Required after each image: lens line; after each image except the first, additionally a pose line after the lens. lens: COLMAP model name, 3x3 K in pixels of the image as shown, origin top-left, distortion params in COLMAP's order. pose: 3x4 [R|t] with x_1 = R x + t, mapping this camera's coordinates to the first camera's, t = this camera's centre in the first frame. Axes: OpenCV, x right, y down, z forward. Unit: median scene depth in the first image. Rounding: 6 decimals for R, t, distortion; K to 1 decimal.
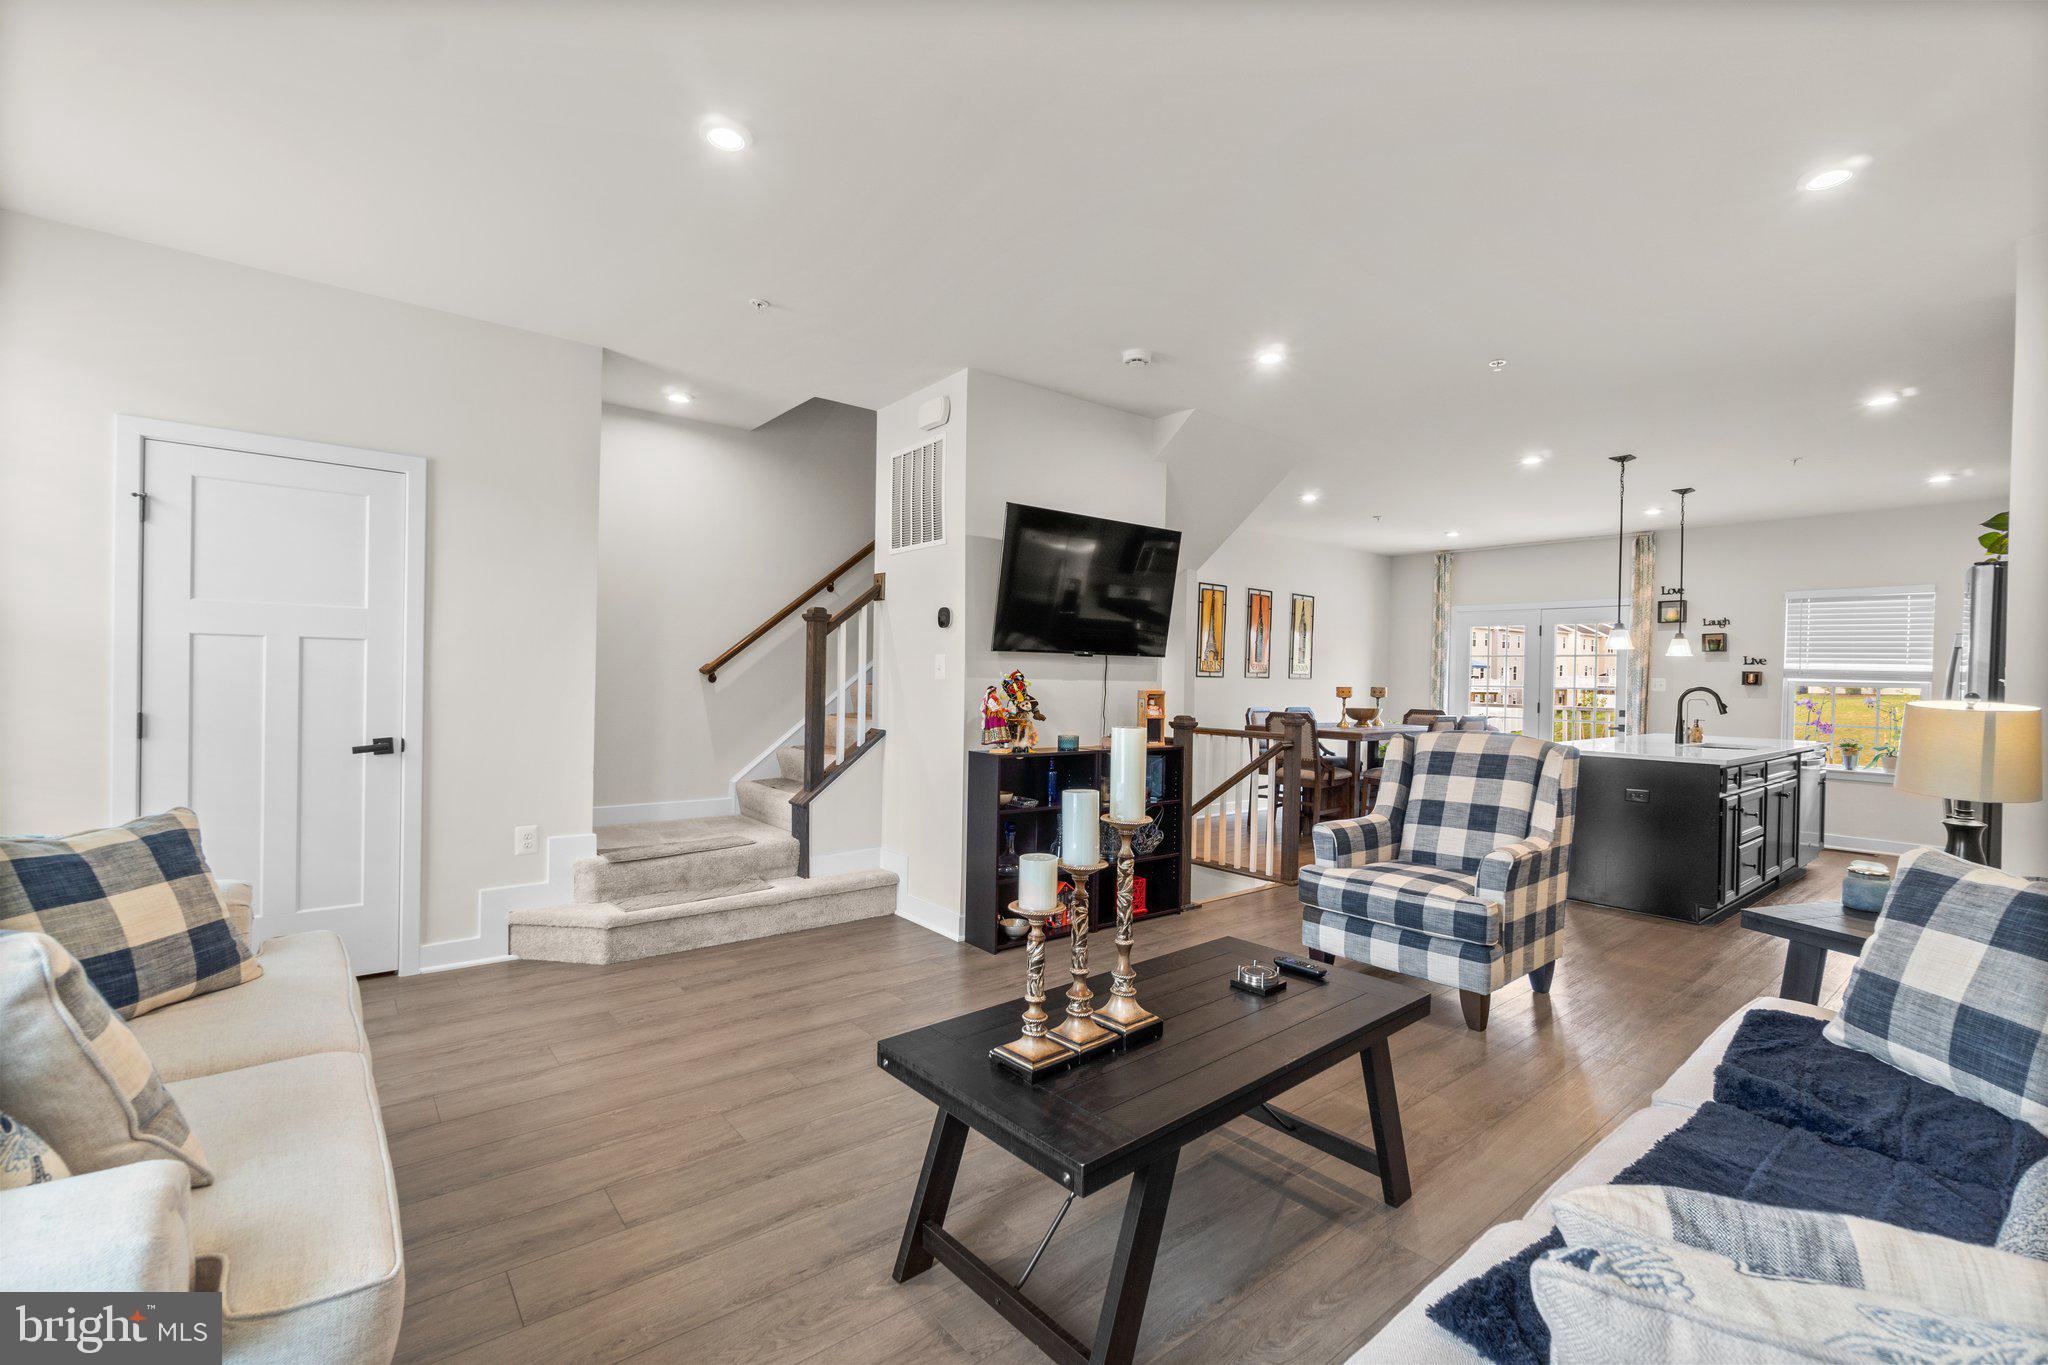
lens RADIAL K [[877.8, 0, 1005.6], [0, 877.8, 682.8], [0, 0, 1]] dist [0.001832, 0.000294]
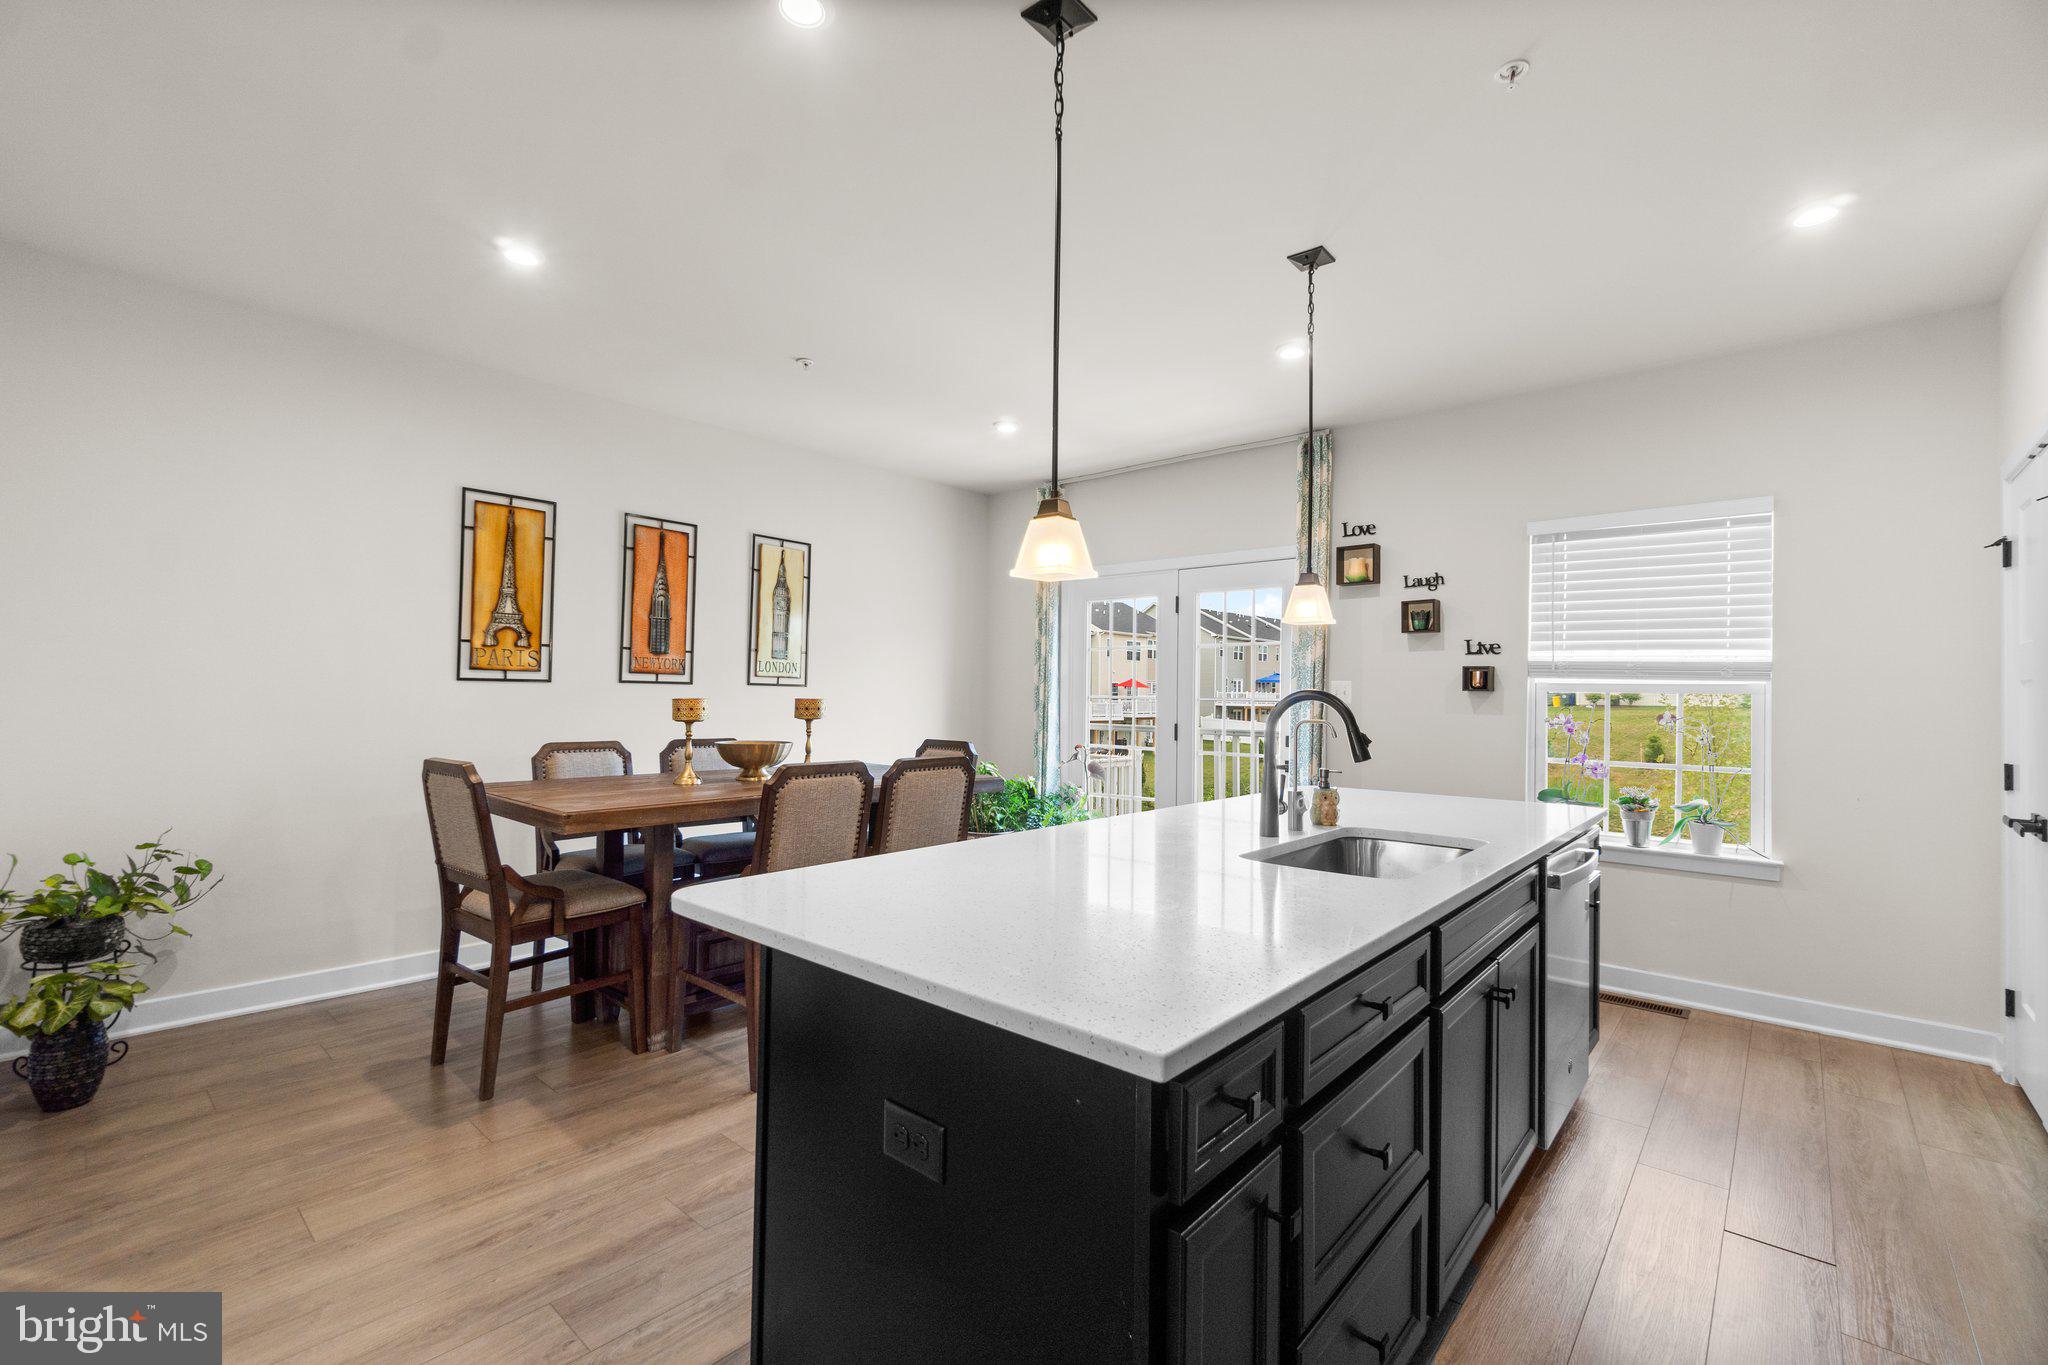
lens RADIAL K [[864.1, 0, 1008.3], [0, 864.1, 688.3], [0, 0, 1]] dist [-0.001832, 0.000058]
pose [[0.987491, -0.004857, 0.157603, 0.465197], [0.007019, 0.999889, -0.013159, 0.006138], [-0.157522, 0.014101, 0.987415, 0.502733]]
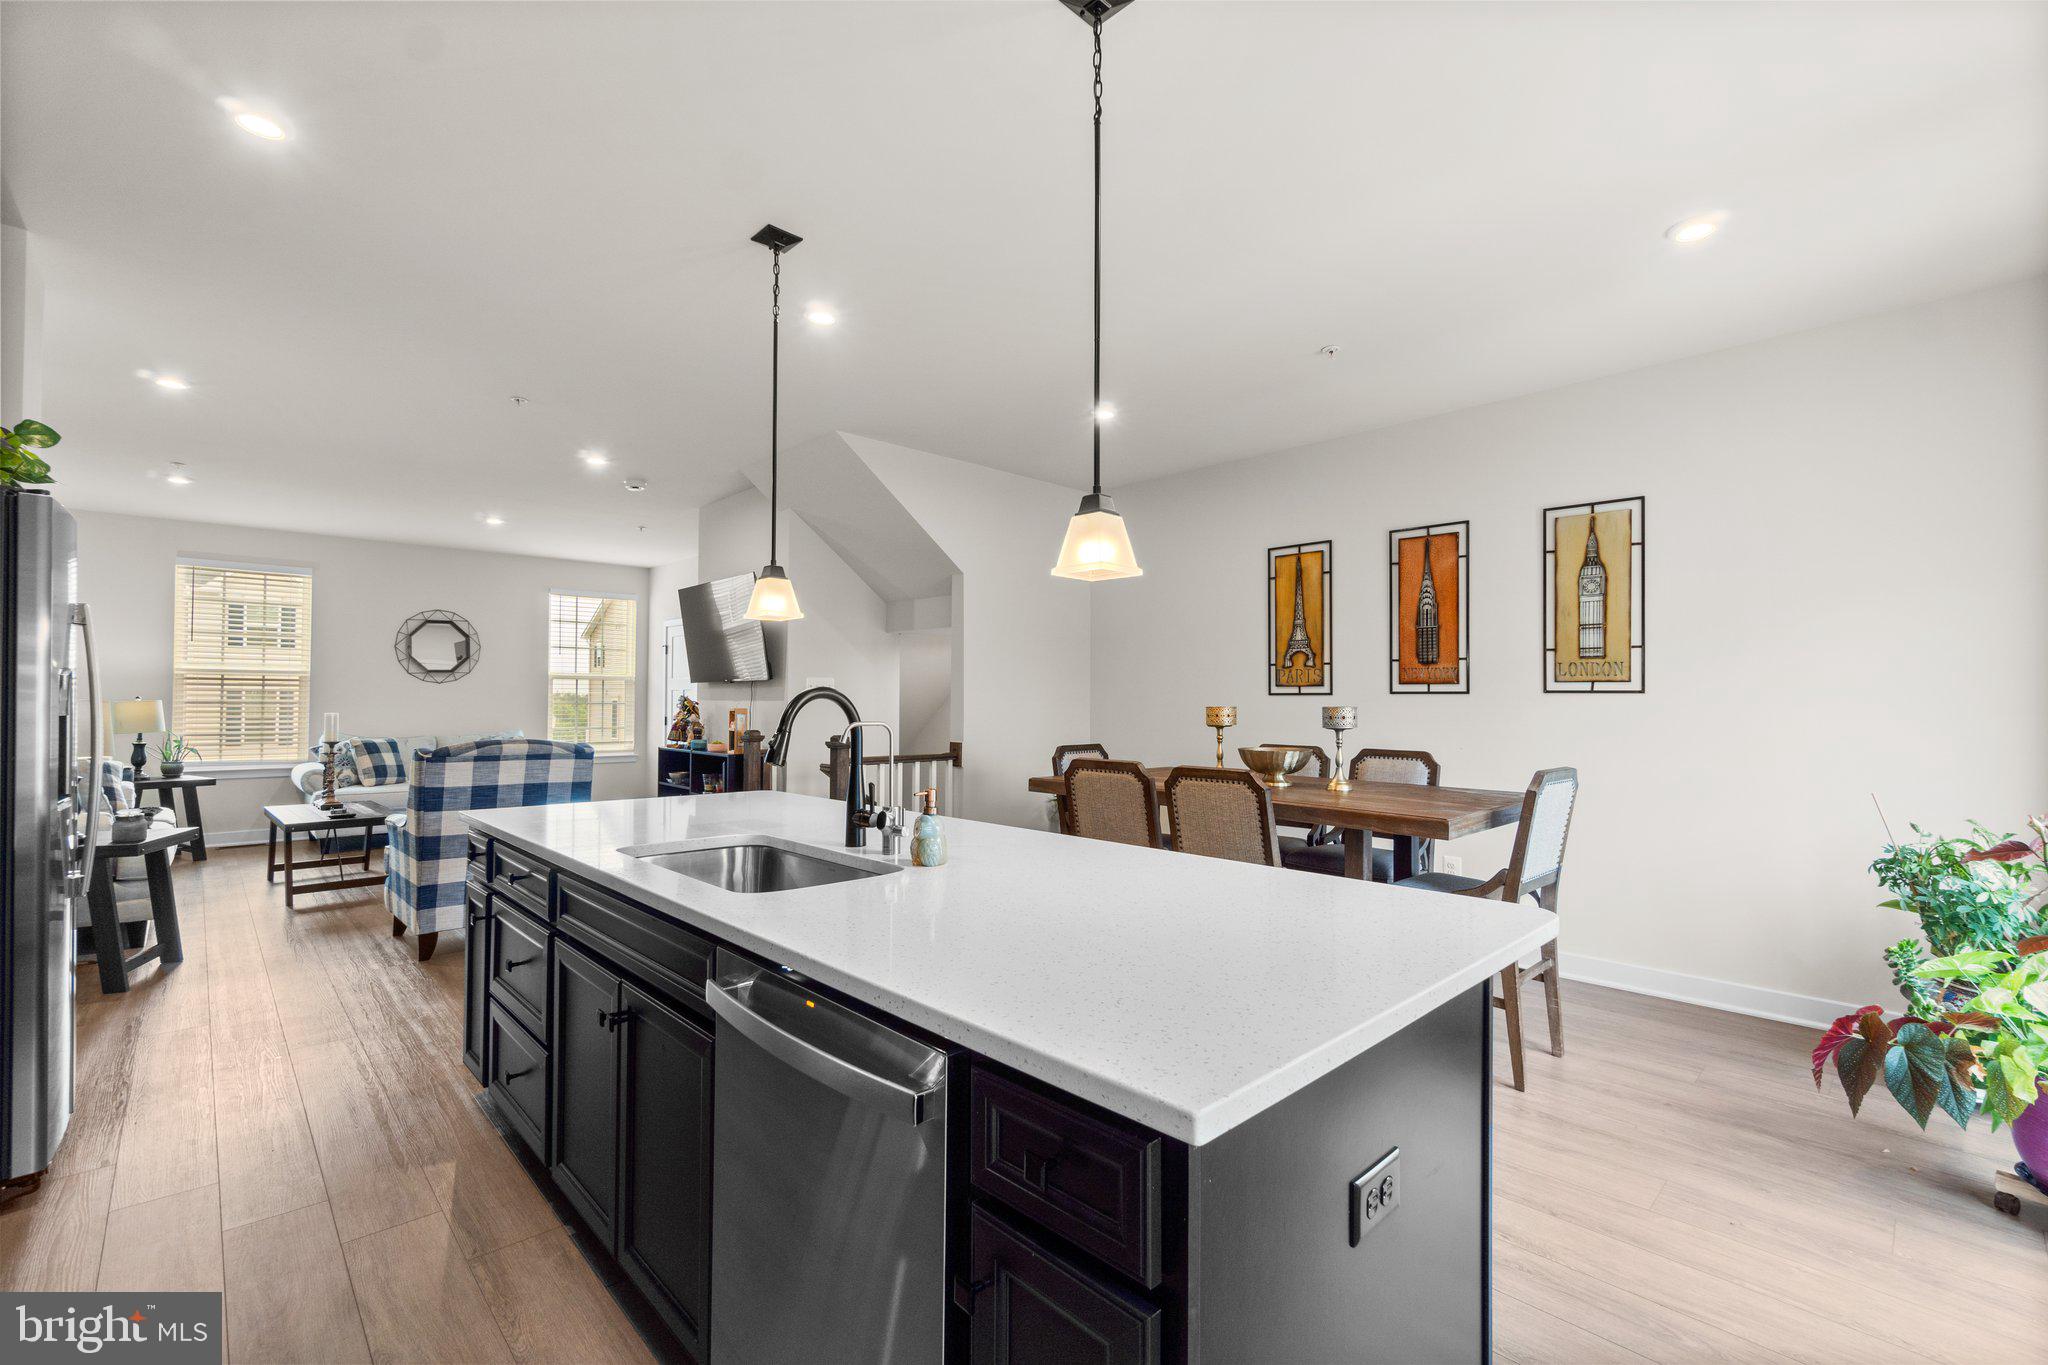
lens RADIAL K [[877.8, 0, 1005.6], [0, 877.8, 682.8], [0, 0, 1]] dist [0.001832, 0.000294]
pose [[0.075128, -0.038159, -0.996443, 0.885621], [-0.007225, 0.999220, -0.038811, 0.010961], [0.997148, 0.010115, 0.074794, 0.796013]]
